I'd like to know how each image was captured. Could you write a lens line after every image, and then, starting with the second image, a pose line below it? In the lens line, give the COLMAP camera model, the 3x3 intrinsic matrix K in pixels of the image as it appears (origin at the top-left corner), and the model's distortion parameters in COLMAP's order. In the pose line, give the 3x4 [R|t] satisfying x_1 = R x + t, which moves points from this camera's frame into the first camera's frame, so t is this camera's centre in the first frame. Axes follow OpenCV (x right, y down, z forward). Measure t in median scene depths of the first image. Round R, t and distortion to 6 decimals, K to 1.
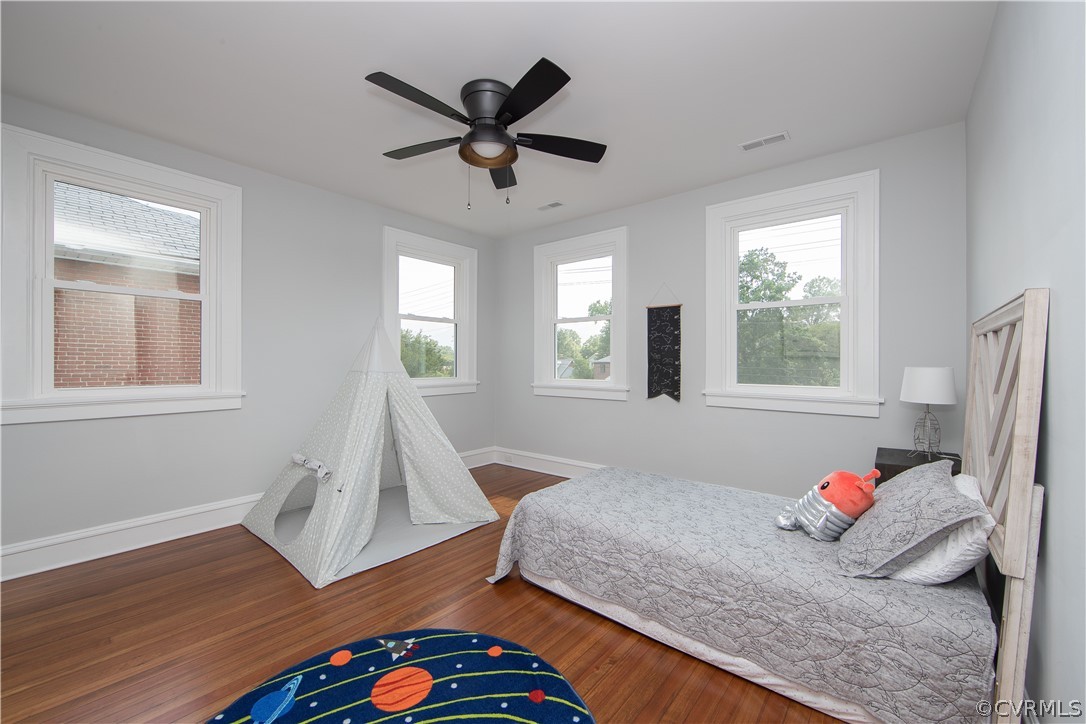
lens RADIAL K [[431.4, 0, 545.8], [0, 431.4, 364.6], [0, 0, 1]] dist [-0.017408, 0.000211]
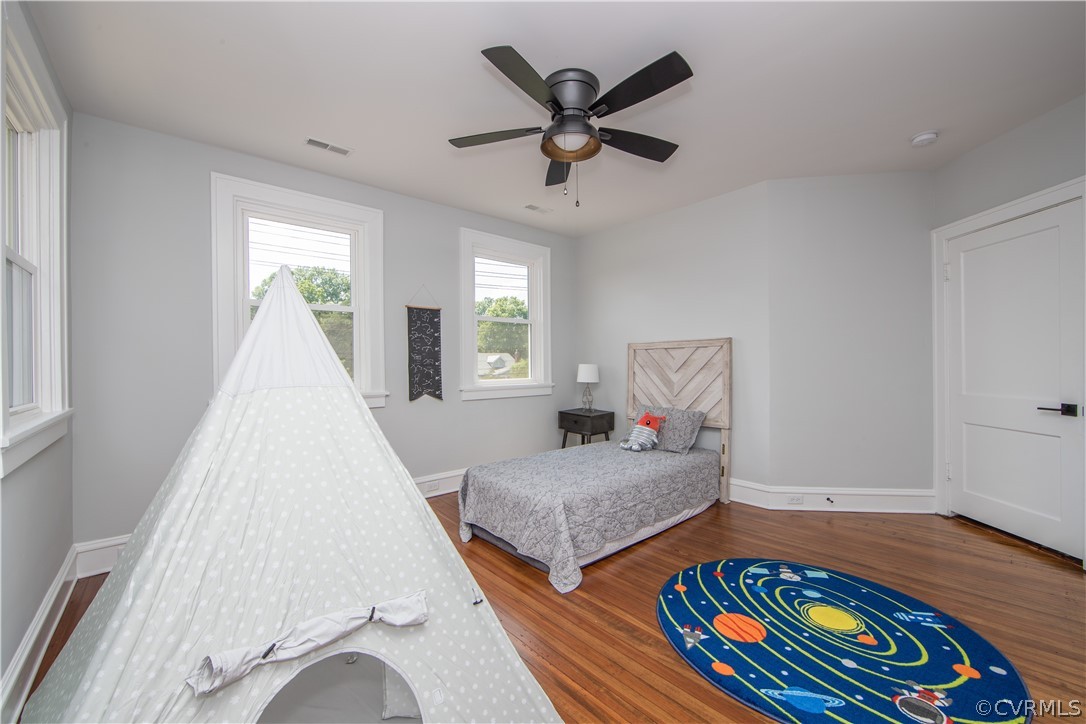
lens RADIAL K [[431.4, 0, 545.8], [0, 431.4, 364.6], [0, 0, 1]] dist [-0.017408, 0.000211]
pose [[0.143849, -0.006292, 0.989580, -1.066140], [0.015375, 0.999873, 0.004123, -0.002846], [-0.989480, 0.014622, 0.143928, 0.896813]]
